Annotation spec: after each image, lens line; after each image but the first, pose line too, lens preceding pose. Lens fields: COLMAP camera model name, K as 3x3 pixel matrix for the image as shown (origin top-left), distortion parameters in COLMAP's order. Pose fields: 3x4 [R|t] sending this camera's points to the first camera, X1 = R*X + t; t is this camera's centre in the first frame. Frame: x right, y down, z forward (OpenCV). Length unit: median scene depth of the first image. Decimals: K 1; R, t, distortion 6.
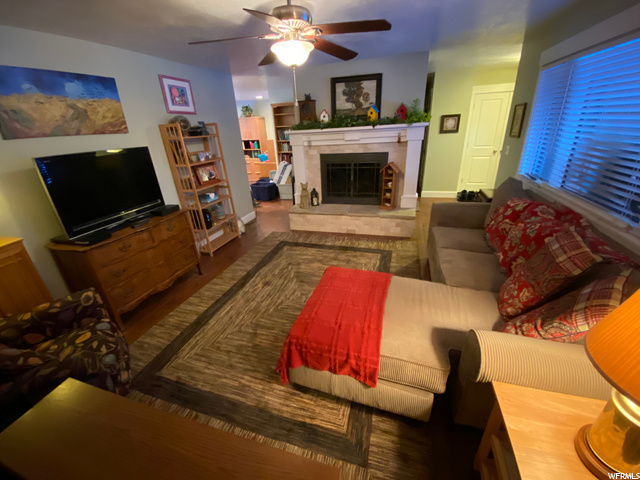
lens RADIAL K [[258.5, 0, 320.0], [0, 258.5, 240.0], [0, 0, 1]] dist [0.037938, -0.029792]
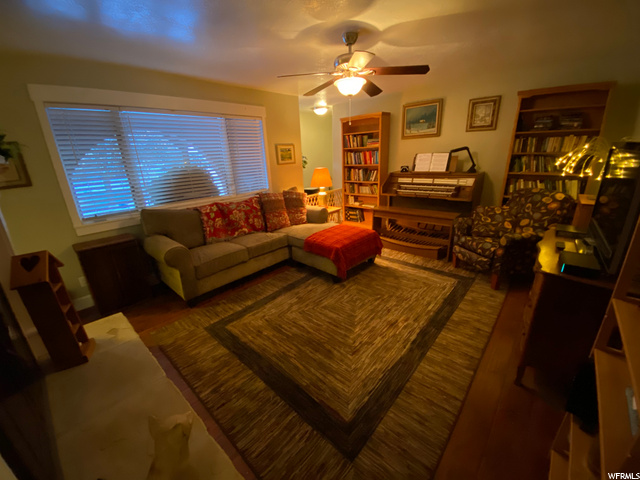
lens RADIAL K [[258.5, 0, 320.0], [0, 258.5, 240.0], [0, 0, 1]] dist [0.037938, -0.029792]
pose [[-0.907915, -0.045476, 0.416681, -0.374147], [0.243803, 0.751339, 0.613229, -0.656920], [-0.340956, 0.658348, -0.671064, 1.653504]]
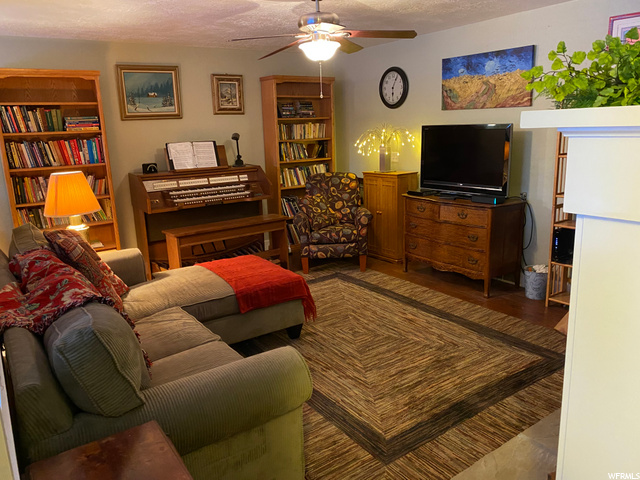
lens RADIAL K [[481.4, 0, 320.0], [0, 481.4, 240.0], [0, 0, 1]] dist [0.069684, -0.095181]
pose [[-0.602692, 0.258582, -0.754916, 1.012827], [-0.253097, 0.835249, 0.488160, -0.685647], [0.756772, 0.485277, -0.437952, 1.473775]]
